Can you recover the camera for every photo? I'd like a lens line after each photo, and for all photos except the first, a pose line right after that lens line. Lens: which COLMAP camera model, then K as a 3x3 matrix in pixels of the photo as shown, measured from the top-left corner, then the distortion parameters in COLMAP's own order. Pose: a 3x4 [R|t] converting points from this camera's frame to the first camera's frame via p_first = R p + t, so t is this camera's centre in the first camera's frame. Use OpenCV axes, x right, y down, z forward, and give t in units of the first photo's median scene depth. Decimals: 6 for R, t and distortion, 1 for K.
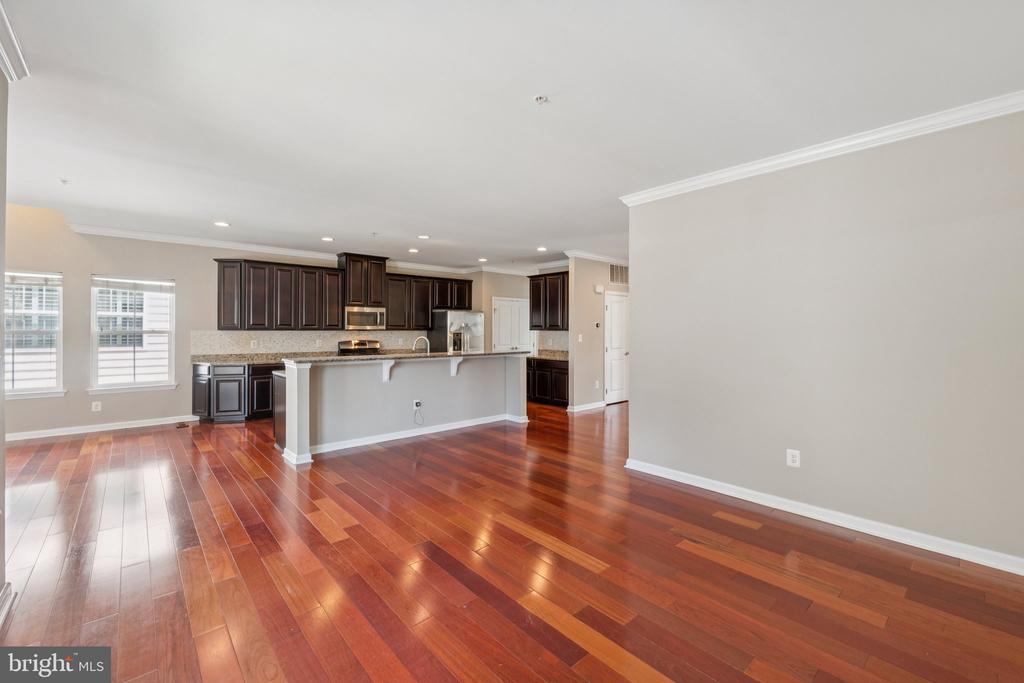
lens RADIAL K [[435.0, 0, 510.2], [0, 435.0, 335.8], [0, 0, 1]] dist [-0.001564, 0.000096]
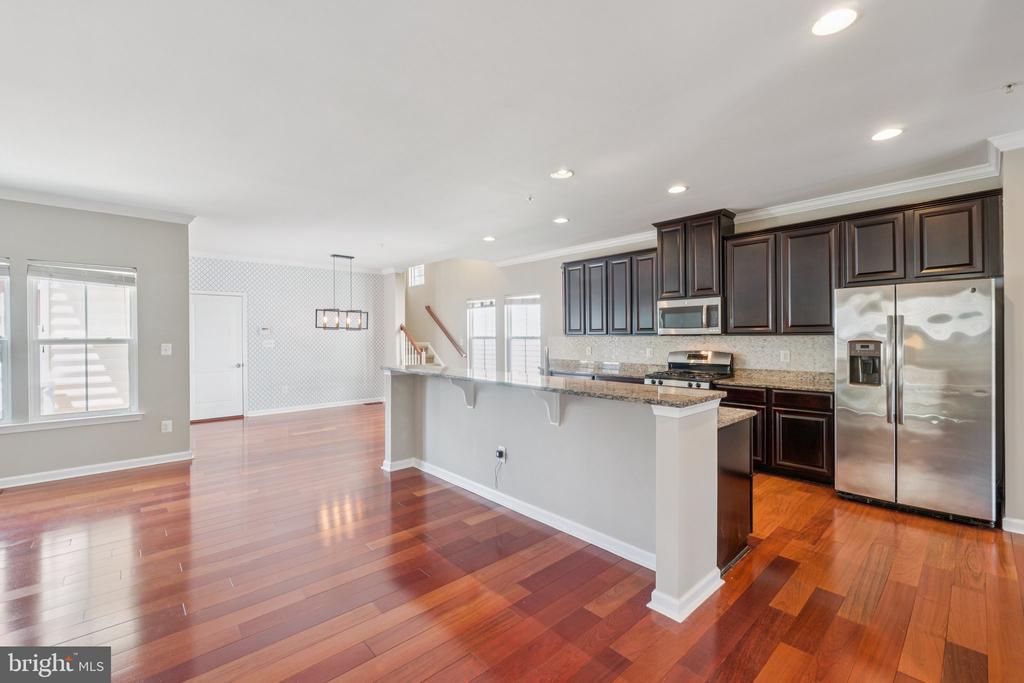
lens RADIAL K [[435.0, 0, 510.2], [0, 435.0, 335.8], [0, 0, 1]] dist [-0.001564, 0.000096]
pose [[0.017522, -0.002680, -0.999843, 0.358721], [-0.006666, 0.999974, -0.002797, -0.009996], [0.999824, 0.006714, 0.017503, 0.869255]]
